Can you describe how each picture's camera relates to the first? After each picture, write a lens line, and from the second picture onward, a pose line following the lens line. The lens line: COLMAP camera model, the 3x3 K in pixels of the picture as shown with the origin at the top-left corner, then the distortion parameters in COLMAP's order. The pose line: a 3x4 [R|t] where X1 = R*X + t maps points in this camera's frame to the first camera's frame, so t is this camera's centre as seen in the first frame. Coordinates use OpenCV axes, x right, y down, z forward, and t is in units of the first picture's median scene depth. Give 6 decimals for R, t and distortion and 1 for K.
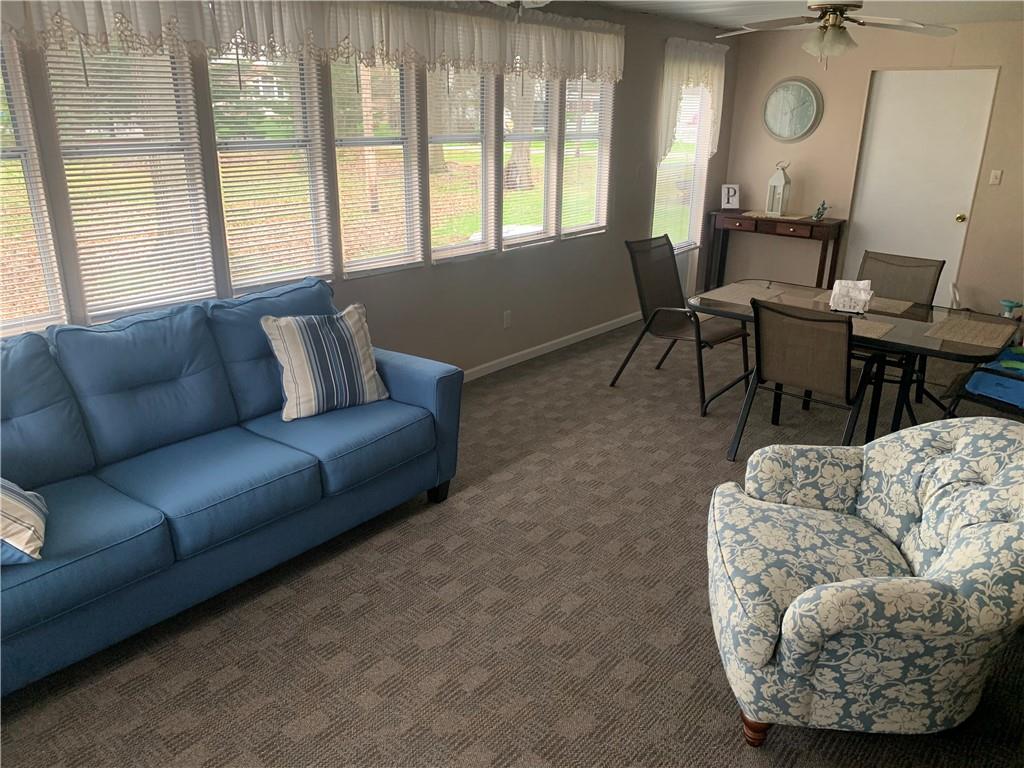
lens RADIAL K [[795.3, 0, 511.2], [0, 795.3, 384.8], [0, 0, 1]] dist [0.042851, -0.029977]
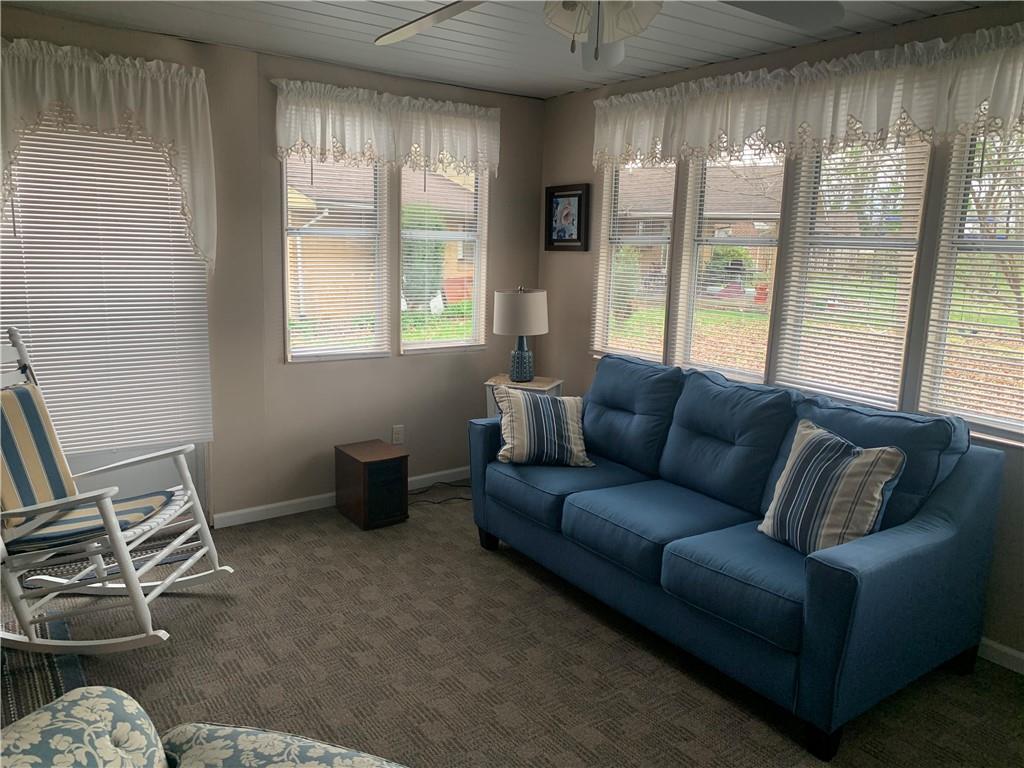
lens RADIAL K [[795.3, 0, 511.5], [0, 795.3, 384.1], [0, 0, 1]] dist [0.042851, -0.029977]
pose [[-0.264470, 0.161532, -0.950770, 0.728605], [-0.353164, 0.901167, 0.251342, -0.269723], [0.897402, 0.402250, -0.181285, 1.004435]]
